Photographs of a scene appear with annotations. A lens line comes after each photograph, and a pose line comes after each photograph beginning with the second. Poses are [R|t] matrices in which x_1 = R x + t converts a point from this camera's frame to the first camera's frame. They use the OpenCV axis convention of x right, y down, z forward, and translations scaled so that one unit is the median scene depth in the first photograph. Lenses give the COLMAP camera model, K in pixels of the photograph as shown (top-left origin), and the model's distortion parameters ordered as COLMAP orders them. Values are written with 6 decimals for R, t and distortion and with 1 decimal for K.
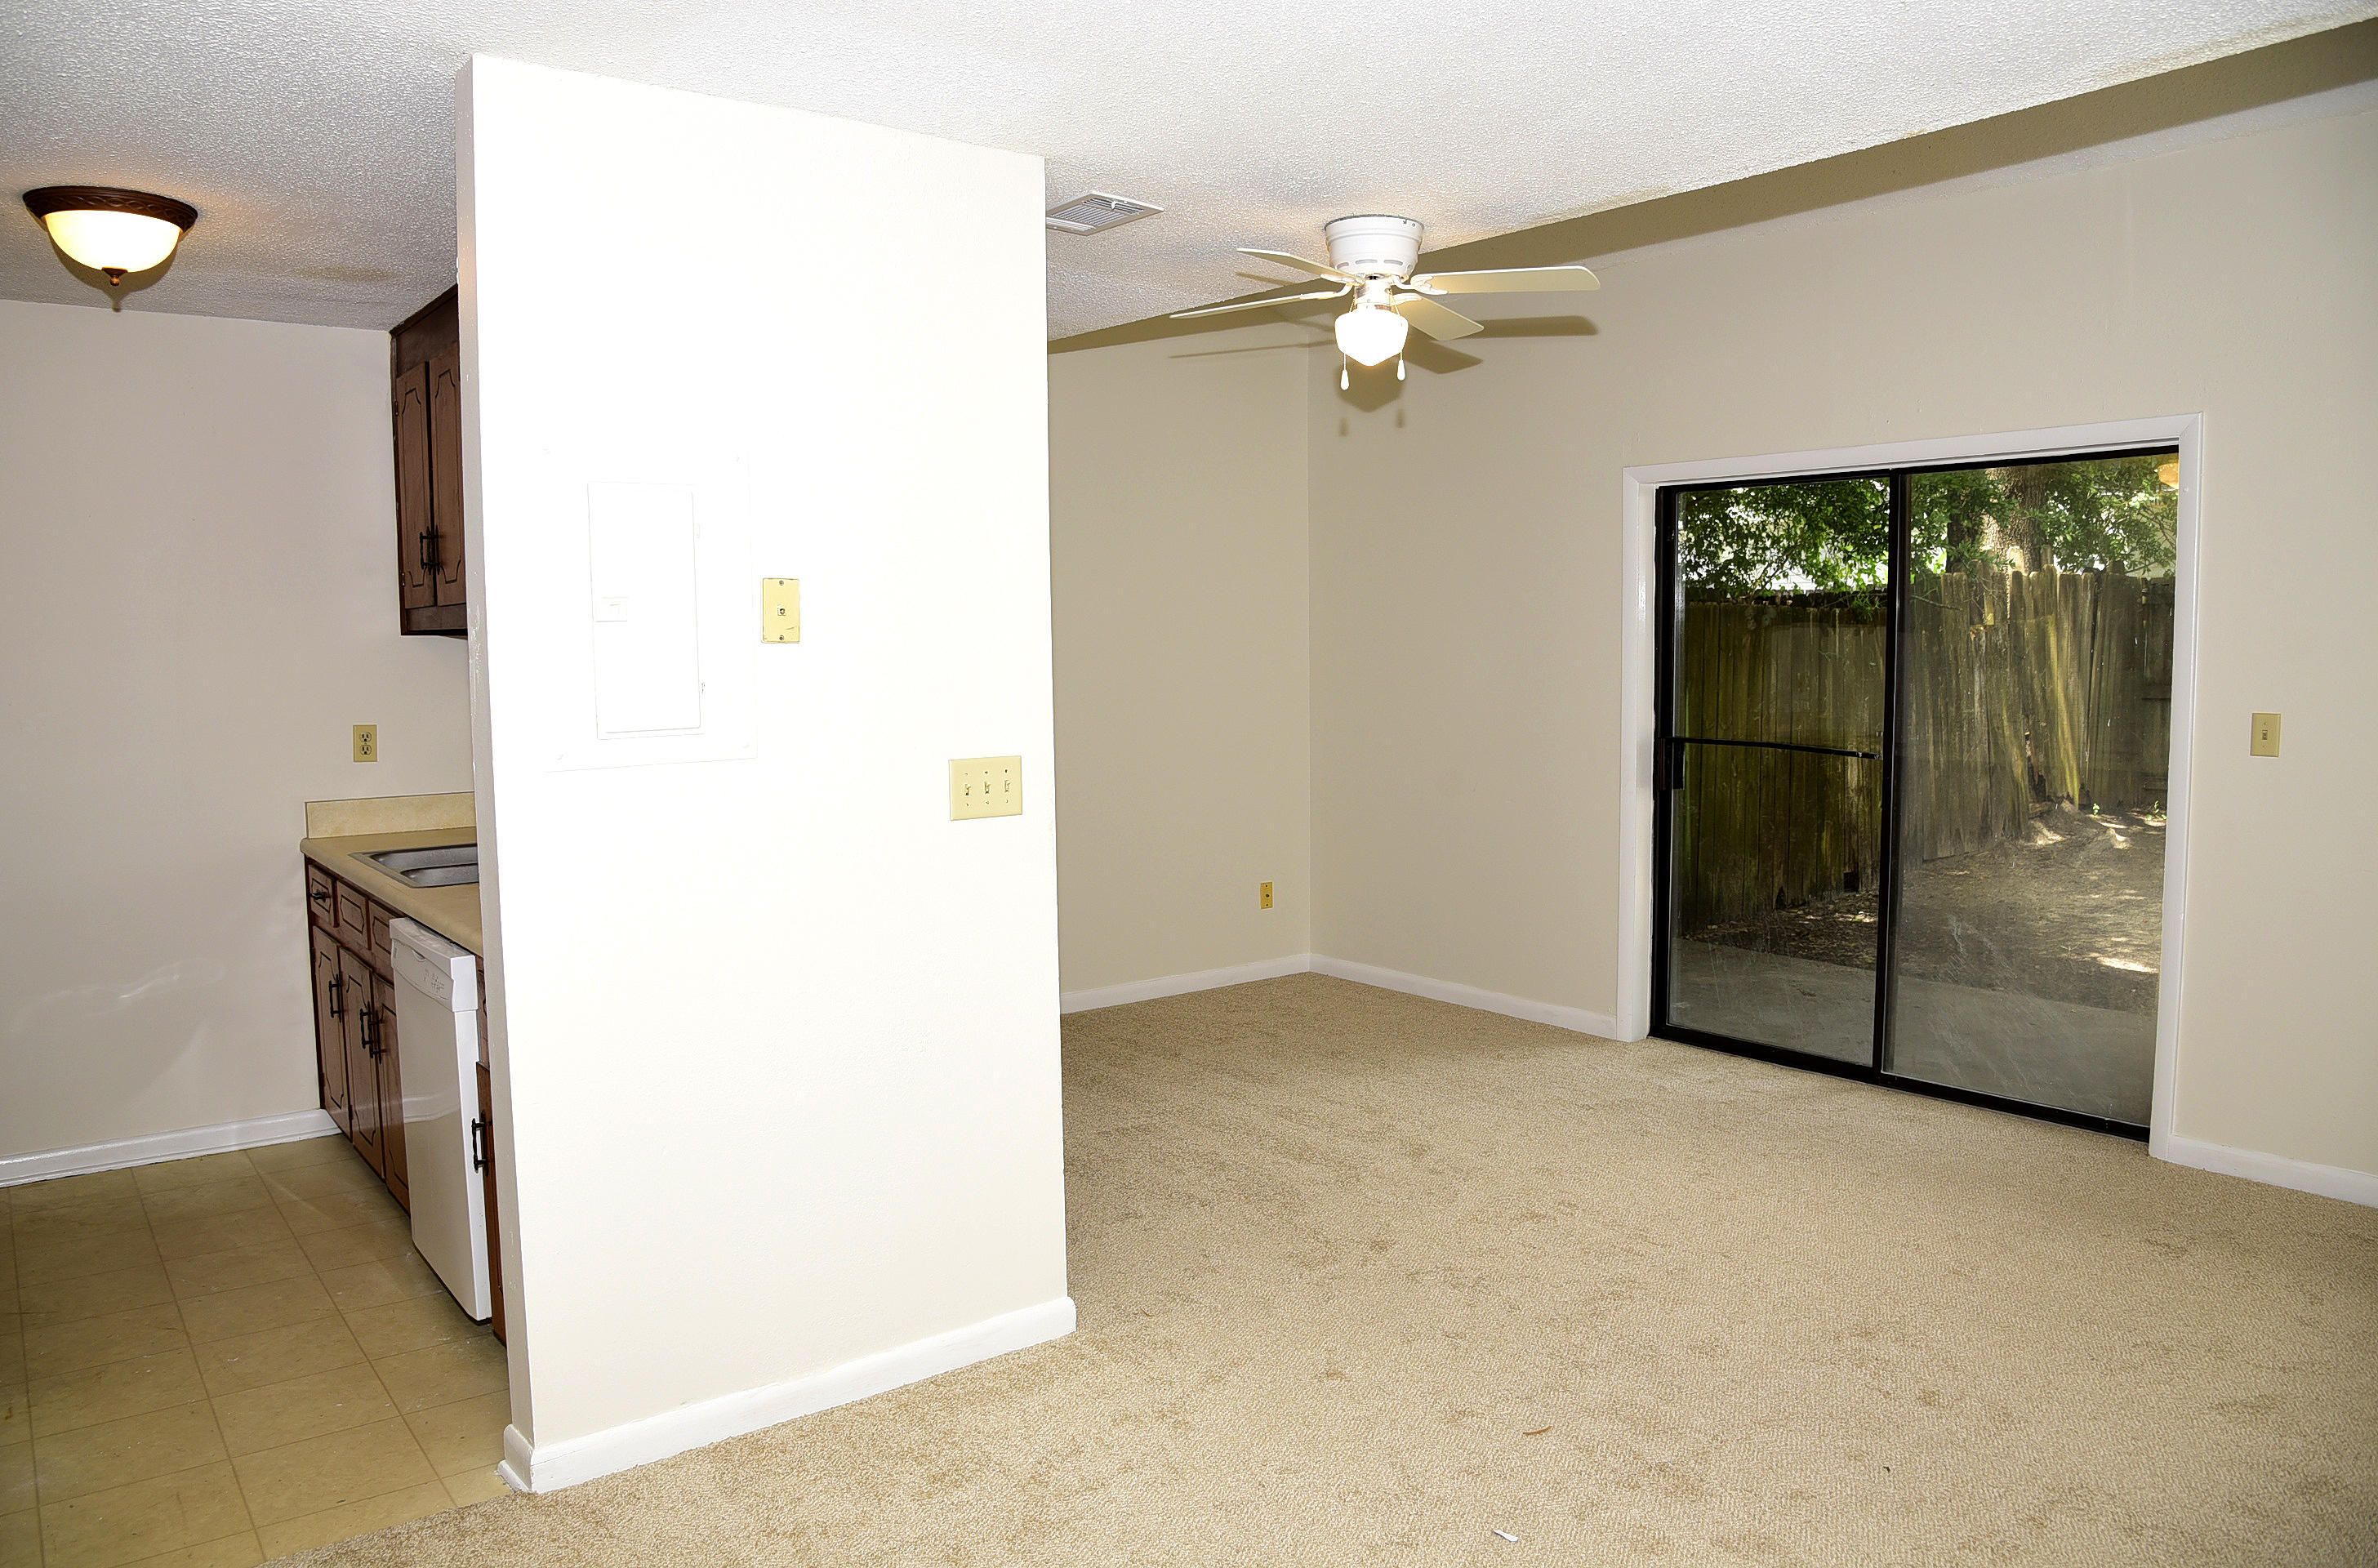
lens RADIAL K [[1719.0, 0, 1190.3], [0, 1719.0, 775.2], [0, 0, 1]] dist [-0.078468, 0.042969]
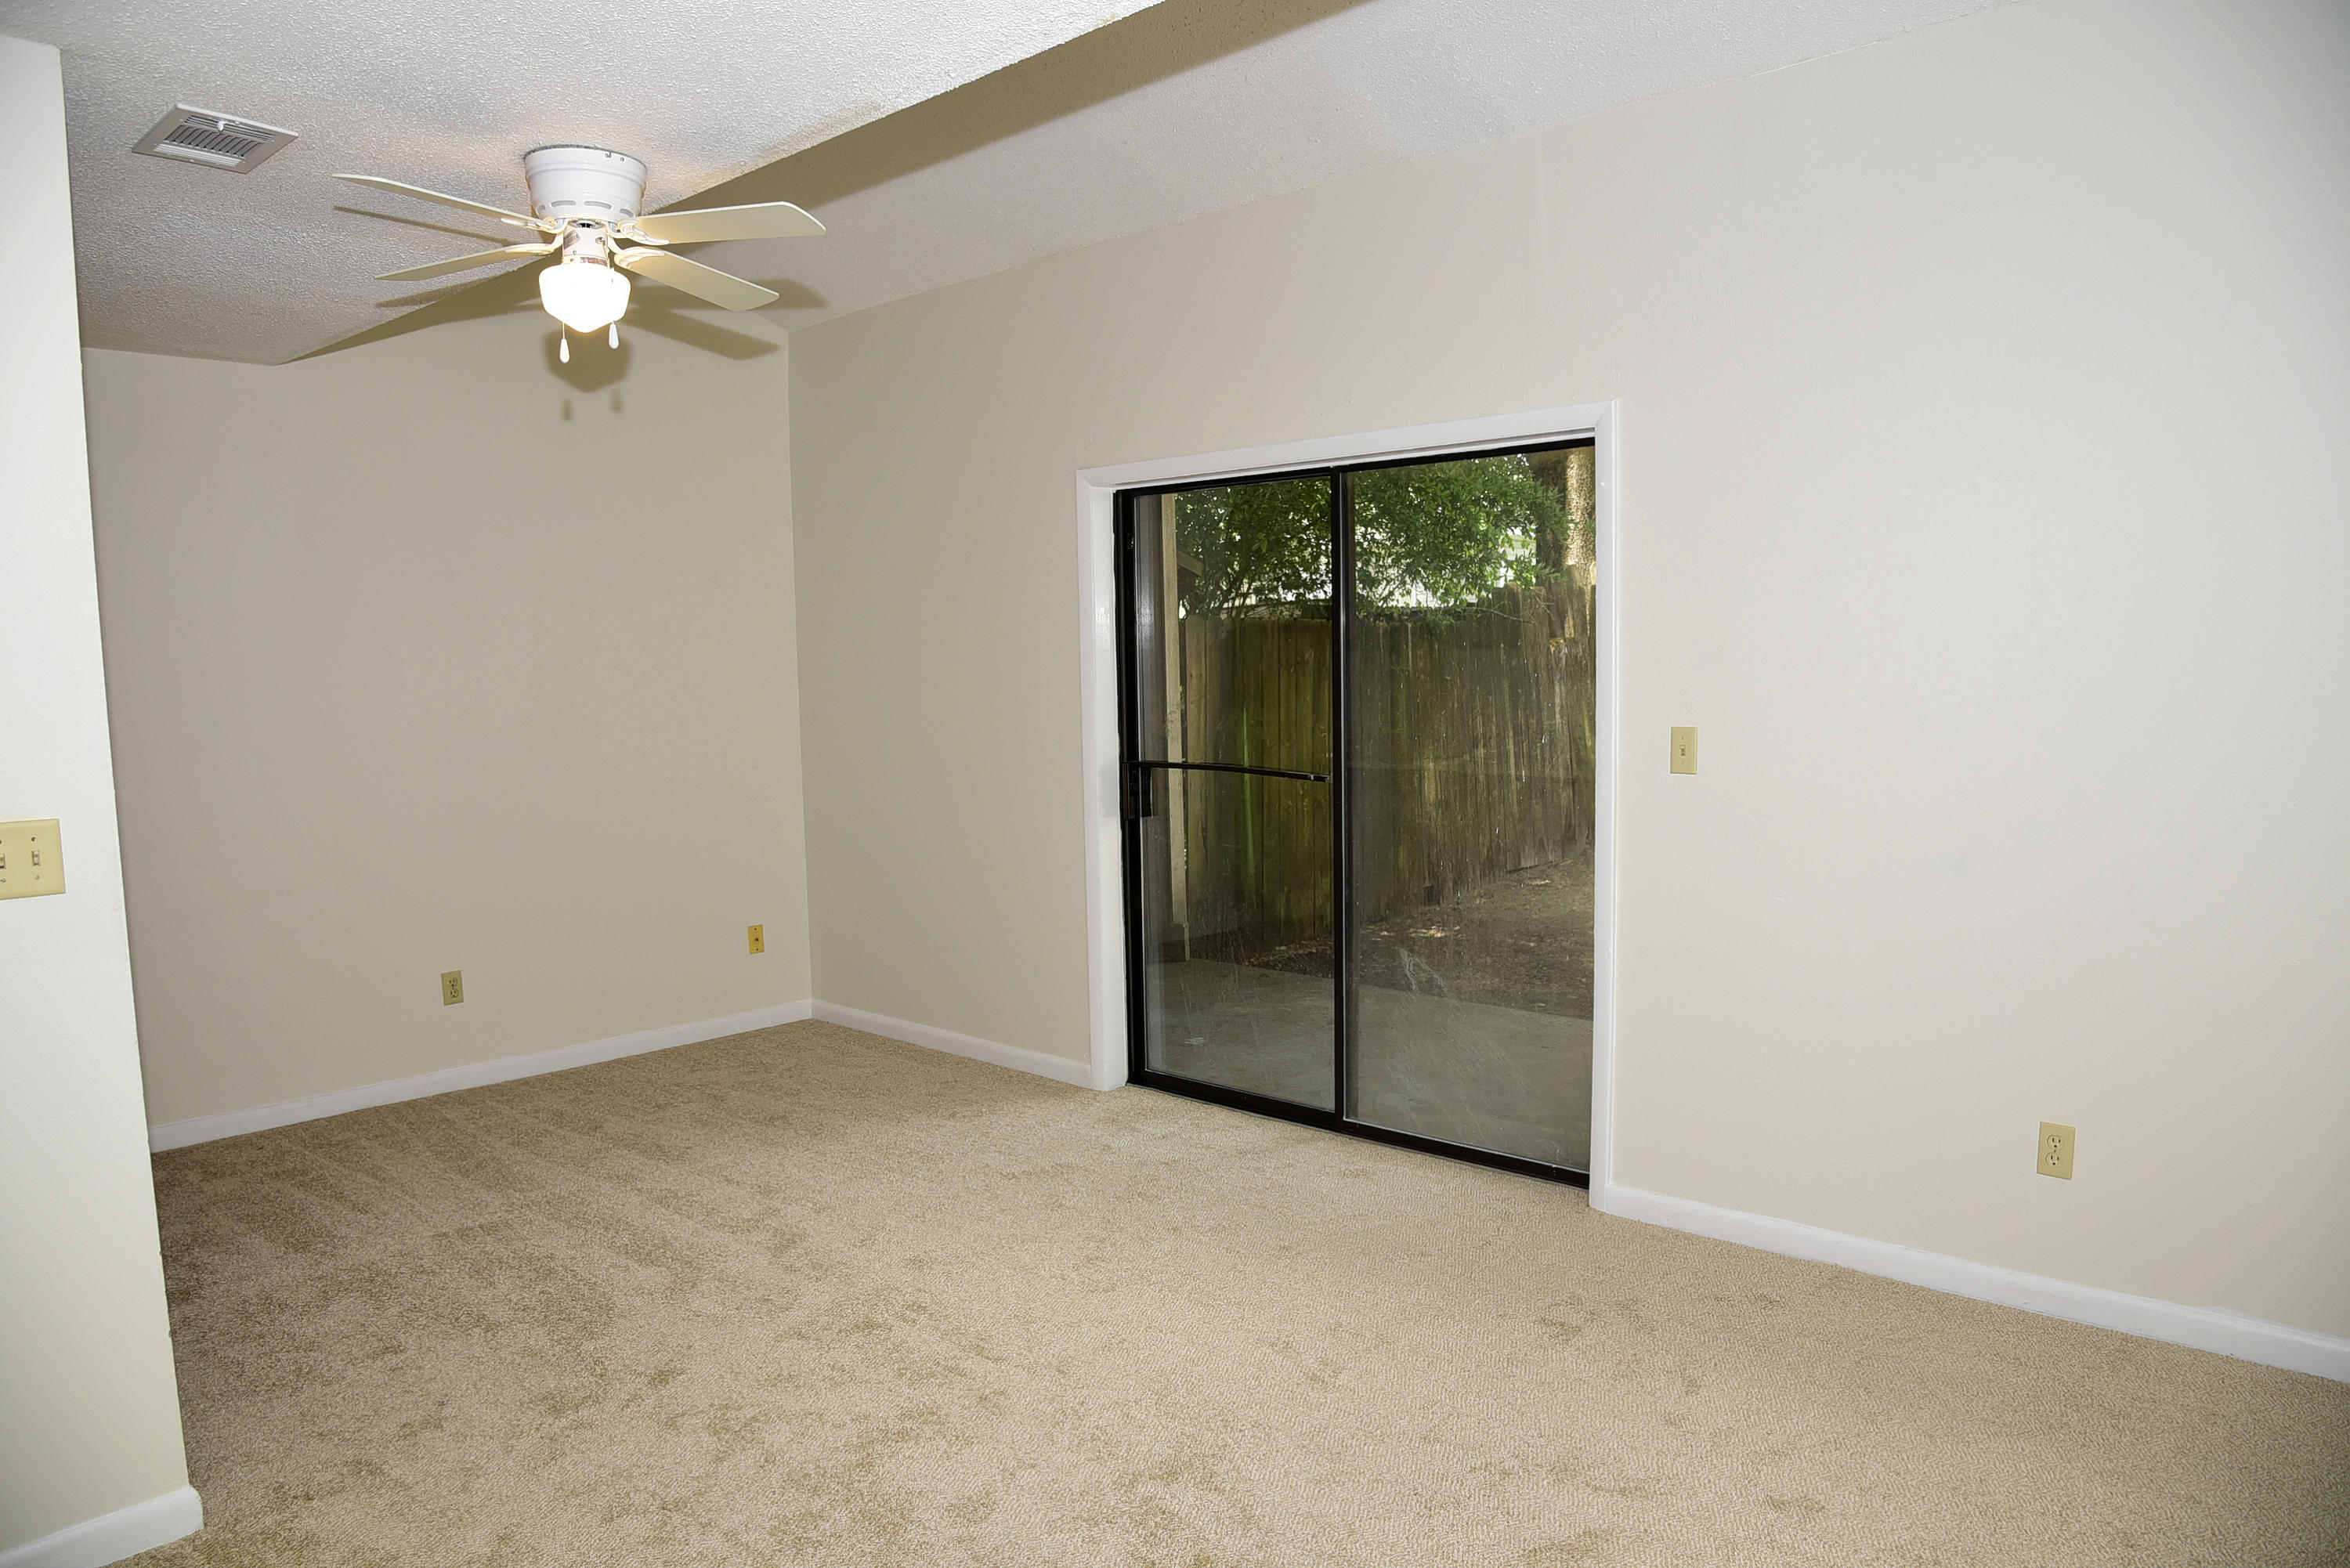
lens RADIAL K [[1642.3, 0, 1187.2], [0, 1642.3, 805.0], [0, 0, 1]] dist [-0.107819, 0.071466]
pose [[0.987884, -0.025276, 0.153124, 0.175791], [0.023941, 0.999658, 0.010556, -0.007511], [-0.153338, -0.006762, 0.988151, 0.120461]]
